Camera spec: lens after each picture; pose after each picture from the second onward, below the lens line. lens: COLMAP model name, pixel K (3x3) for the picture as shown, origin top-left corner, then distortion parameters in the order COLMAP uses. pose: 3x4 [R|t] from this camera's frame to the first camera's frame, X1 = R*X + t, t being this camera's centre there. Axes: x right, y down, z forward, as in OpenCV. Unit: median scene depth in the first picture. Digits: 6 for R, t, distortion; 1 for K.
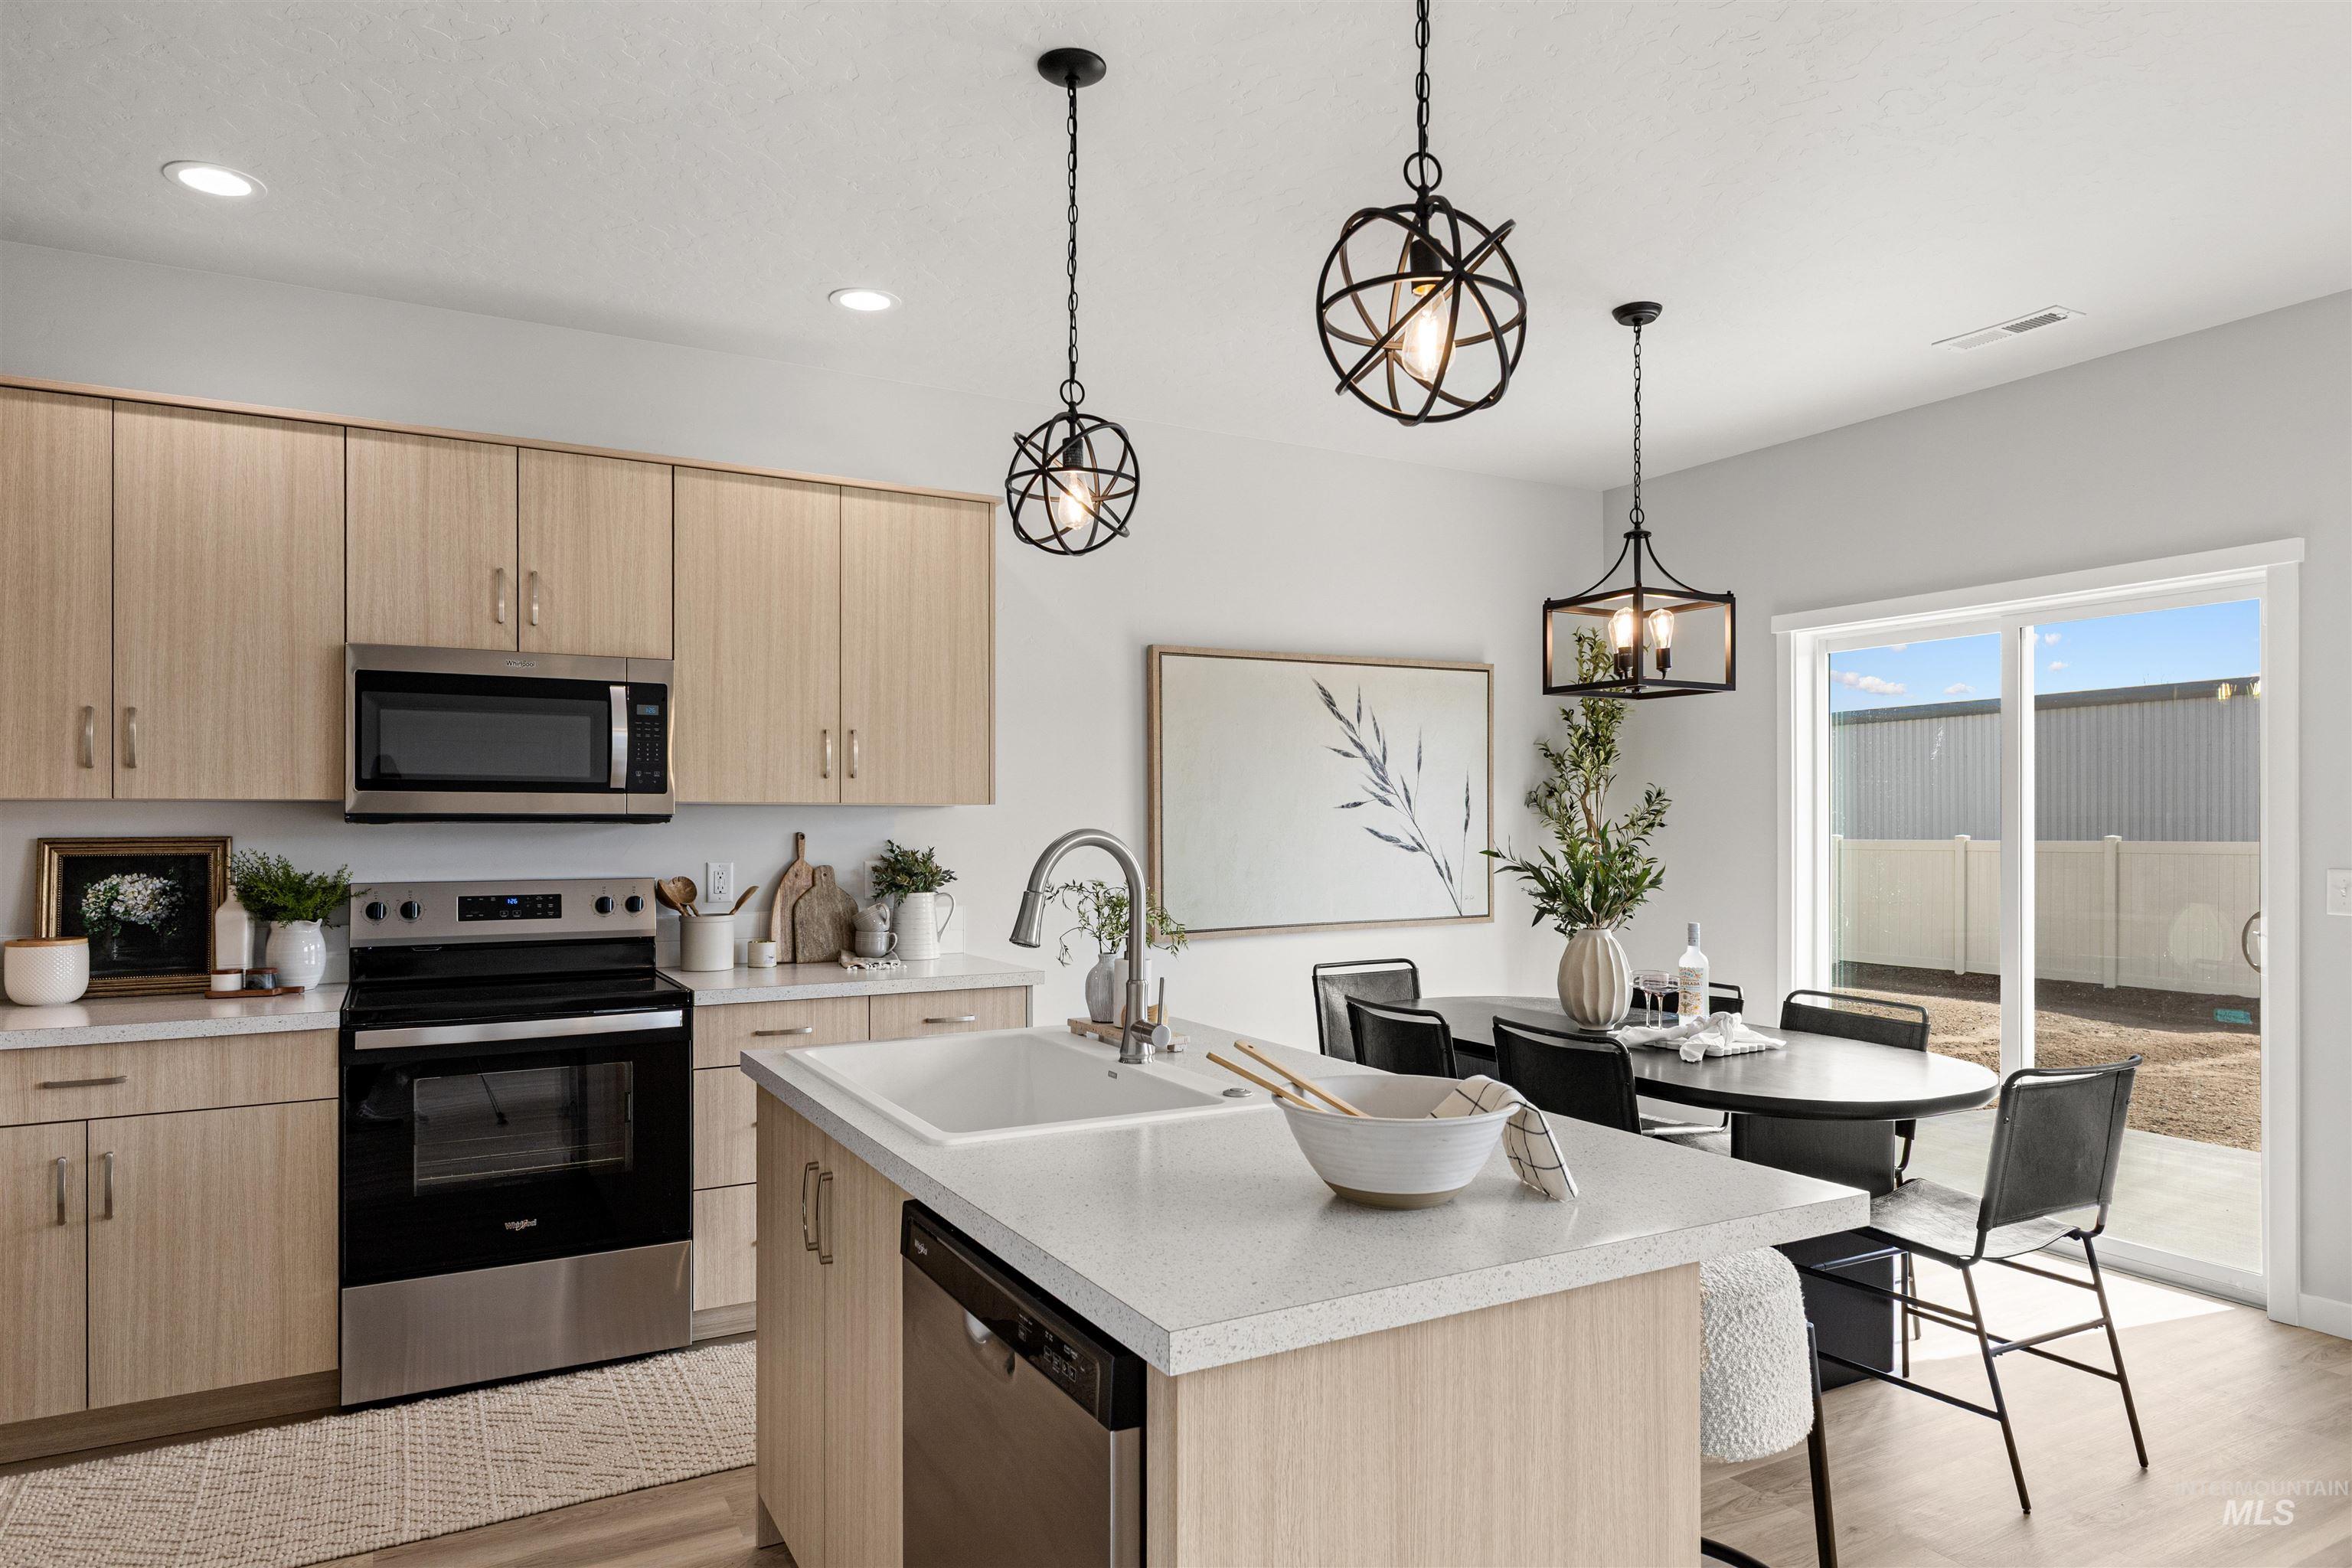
lens RADIAL K [[1383.4, 0, 1166.9], [0, 1383.4, 834.0], [0, 0, 1]] dist [0.002882, 0.000177]
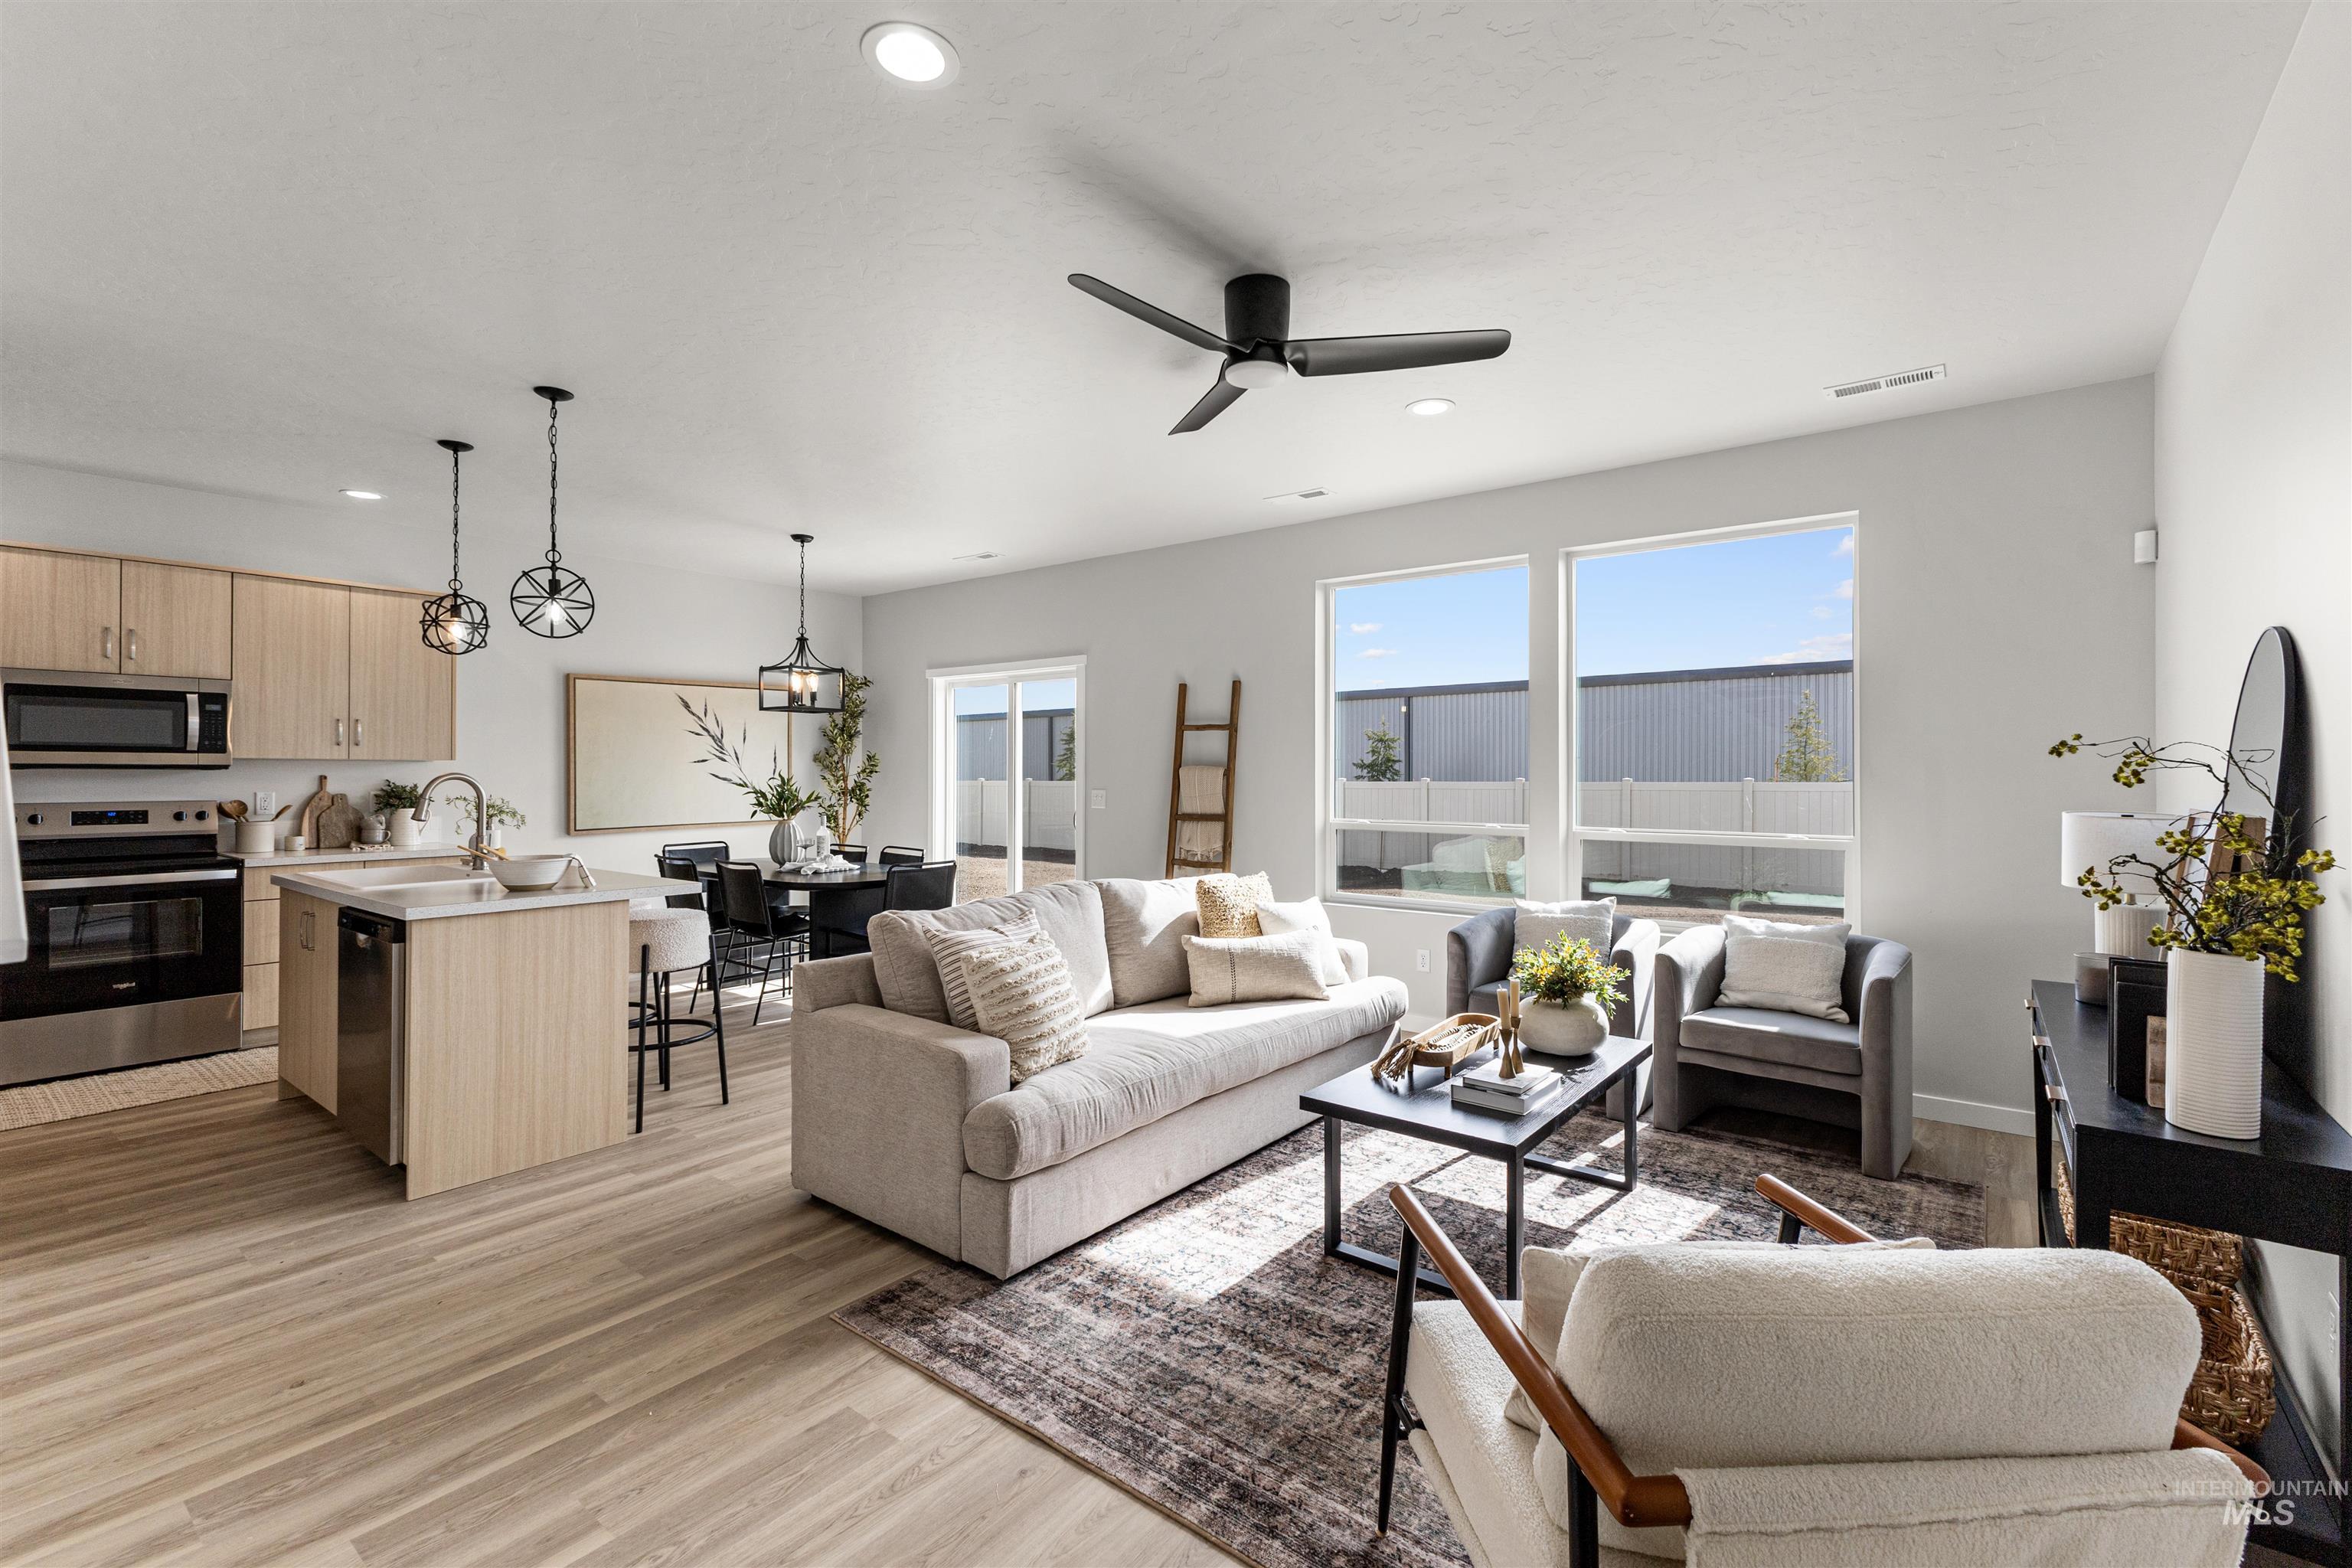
lens RADIAL K [[1017.7, 0, 1175.4], [0, 1017.7, 770.1], [0, 0, 1]] dist [0.019372, -0.008642]
pose [[0.920011, 0.002696, 0.391883, 0.242730], [0.000590, 0.999966, -0.008265, 0.004441], [-0.391892, 0.007835, 0.919978, -0.692663]]
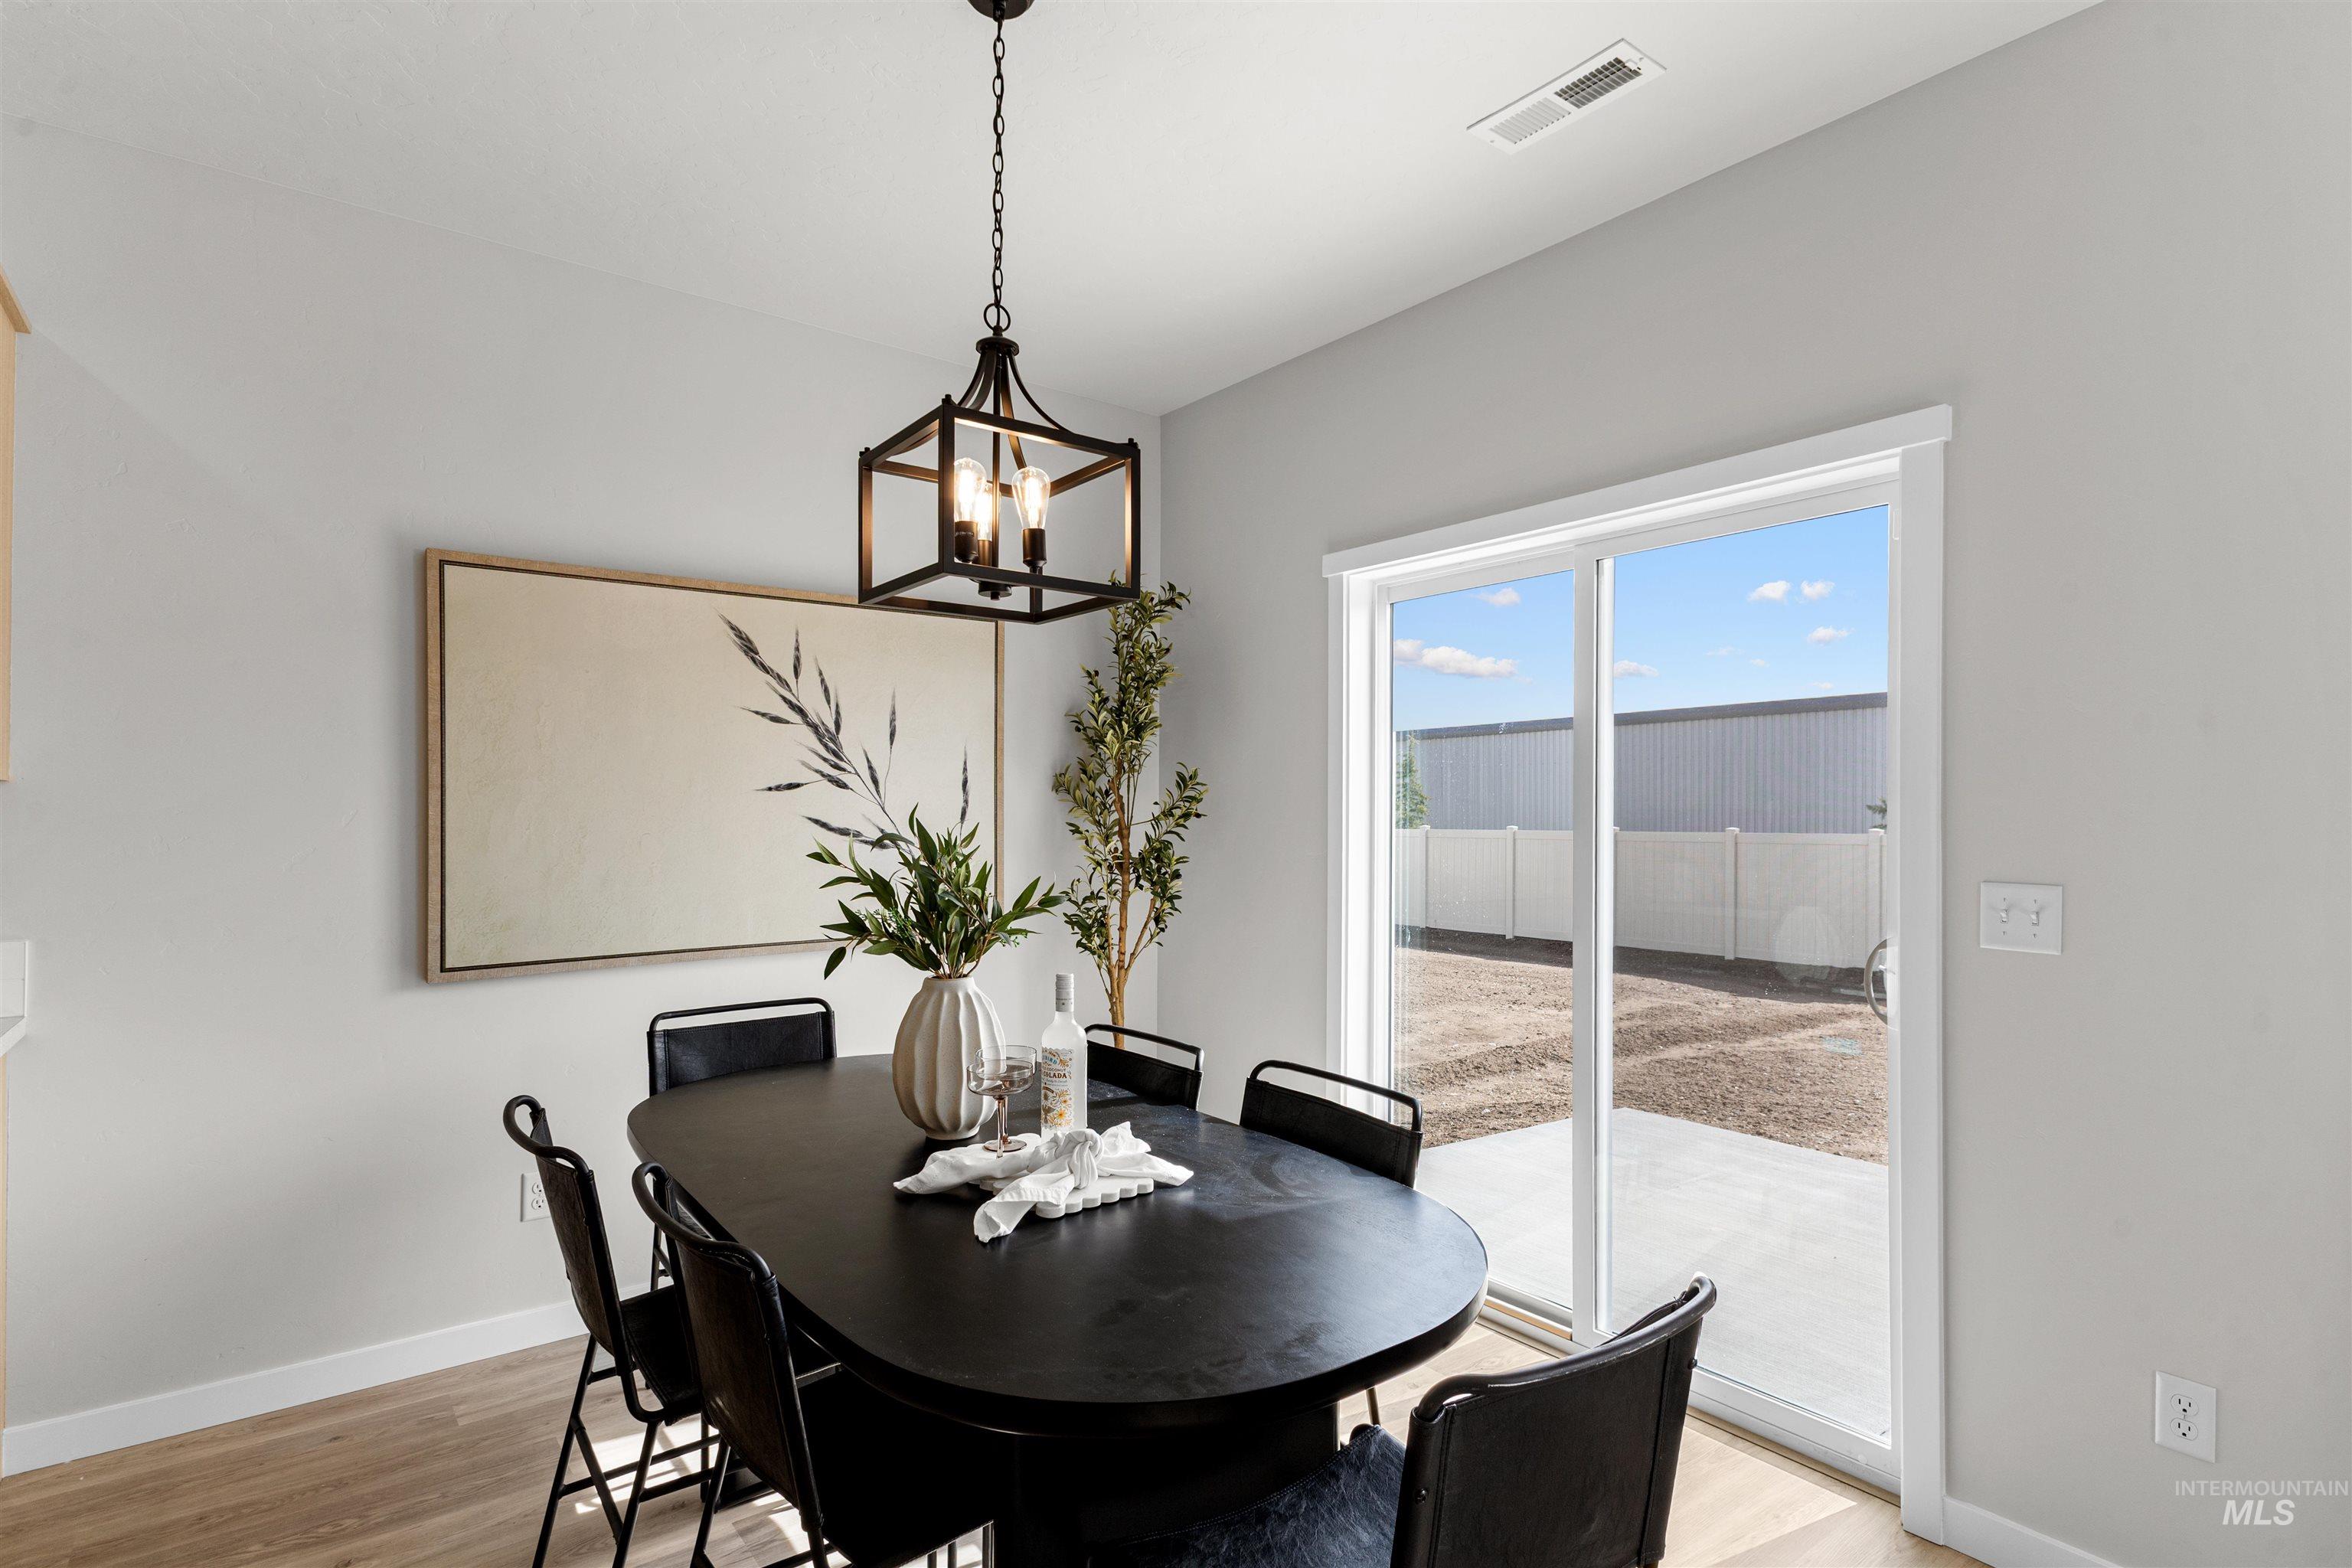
lens RADIAL K [[1165.9, 0, 1187.2], [0, 1165.9, 822.7], [0, 0, 1]] dist [0.019875, 0.000112]
pose [[0.987307, 0.003428, 0.158784, 0.330205], [-0.003281, 0.999994, -0.001185, -0.002033], [-0.158787, 0.000649, 0.987313, 0.451791]]
